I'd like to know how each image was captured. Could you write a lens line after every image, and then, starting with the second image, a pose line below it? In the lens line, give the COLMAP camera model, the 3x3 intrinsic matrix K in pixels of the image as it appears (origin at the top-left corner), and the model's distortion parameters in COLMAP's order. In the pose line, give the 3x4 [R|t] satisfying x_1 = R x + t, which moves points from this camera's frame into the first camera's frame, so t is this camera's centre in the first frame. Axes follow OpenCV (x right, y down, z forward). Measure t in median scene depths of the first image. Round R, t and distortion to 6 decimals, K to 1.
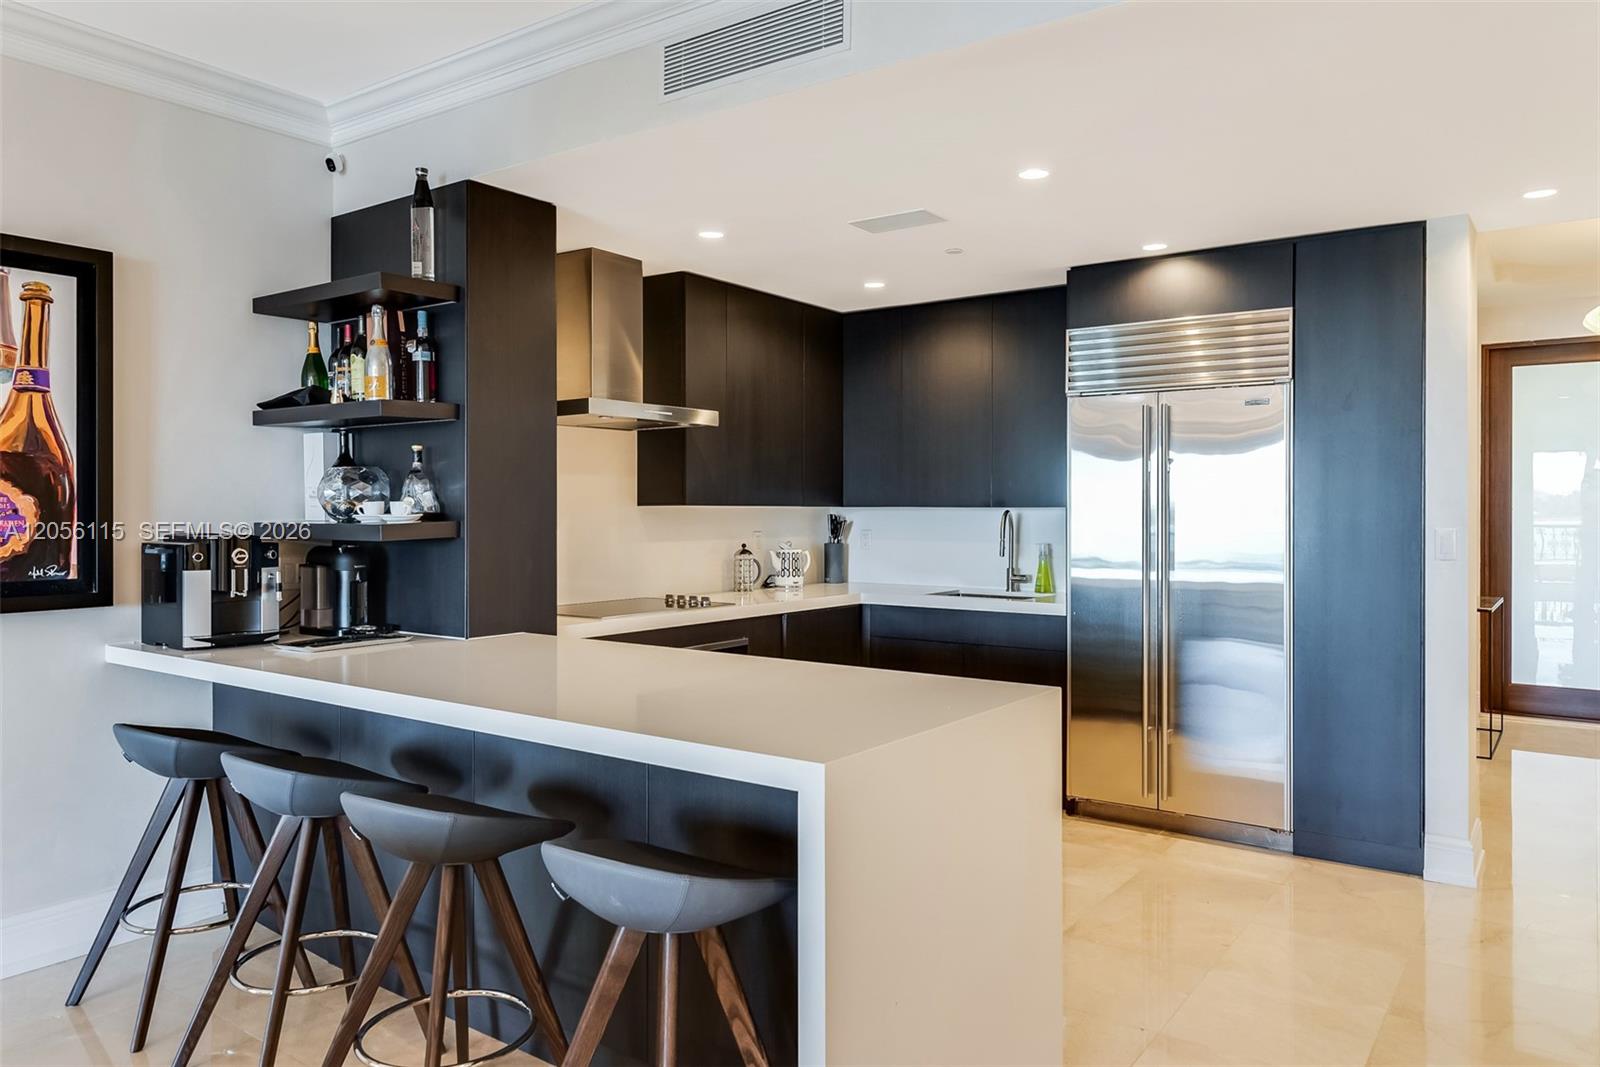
lens RADIAL K [[1165.0, 0, 890.9], [0, 1165.0, 509.6], [0, 0, 1]] dist [0.002277, -0.000256]
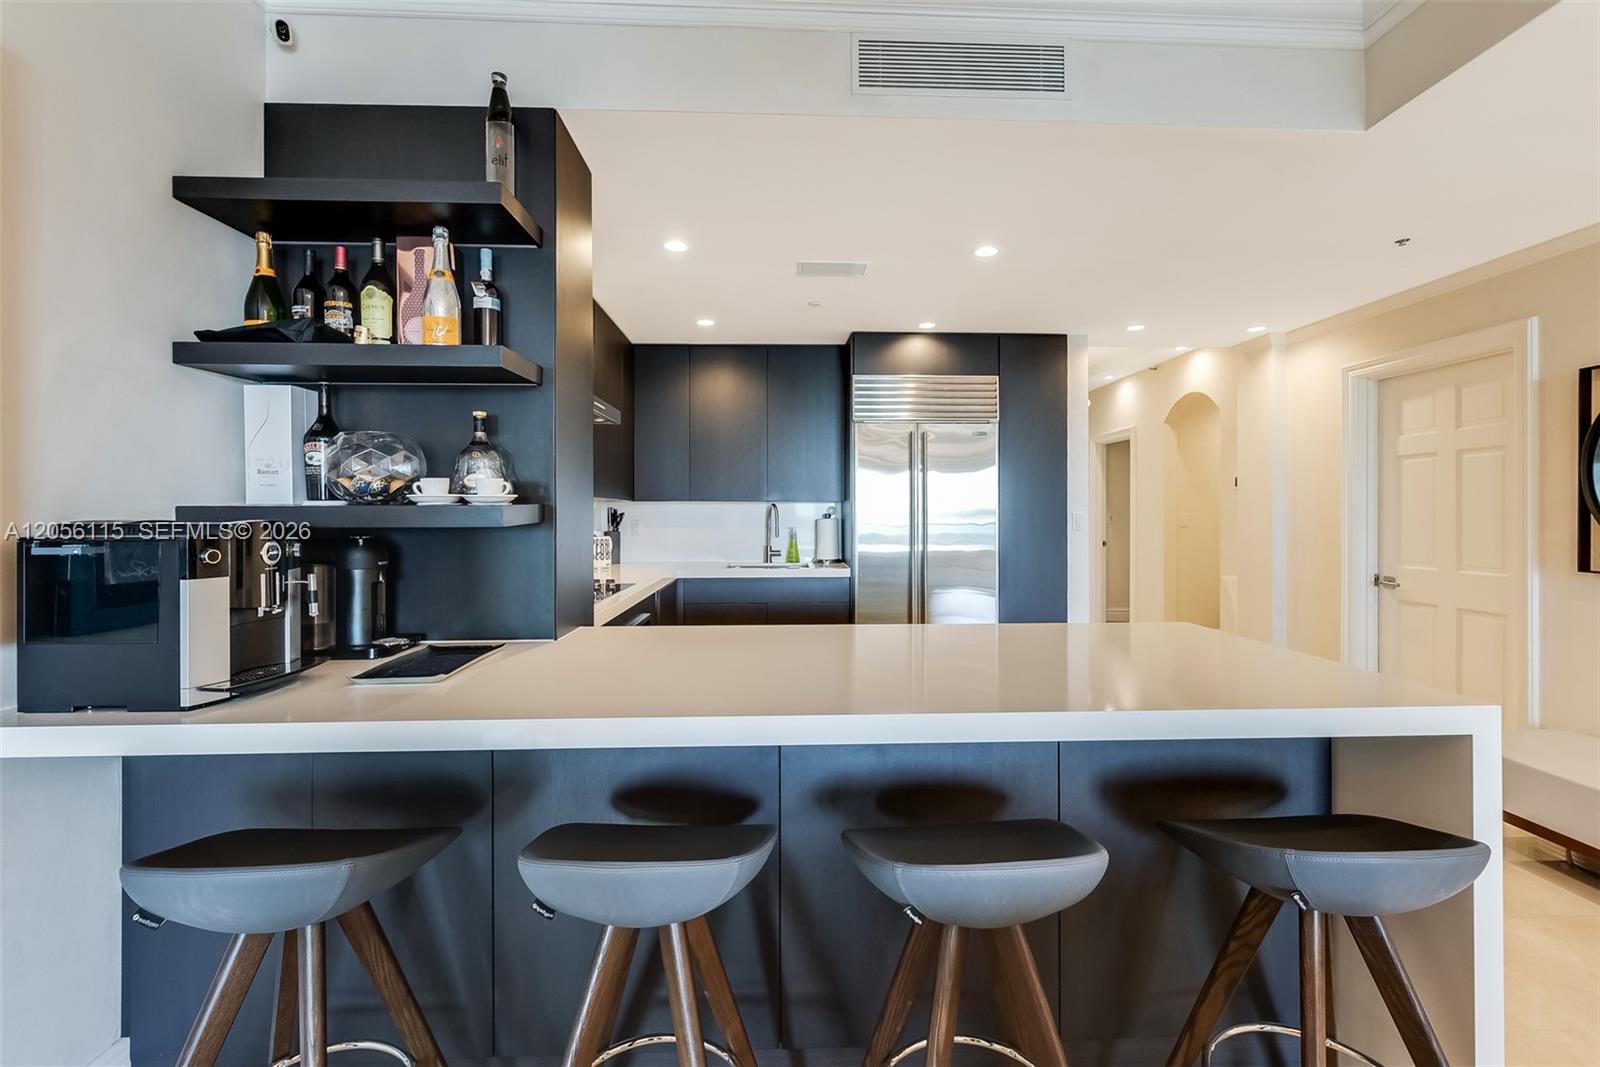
lens RADIAL K [[693.8, 0, 785.5], [0, 693.8, 512.6], [0, 0, 1]] dist [0.000068, -0.000071]
pose [[0.788579, -0.001827, 0.614931, -0.526333], [0.003872, 0.999991, -0.001995, 0.017471], [-0.614922, 0.003954, 0.788578, 0.472730]]
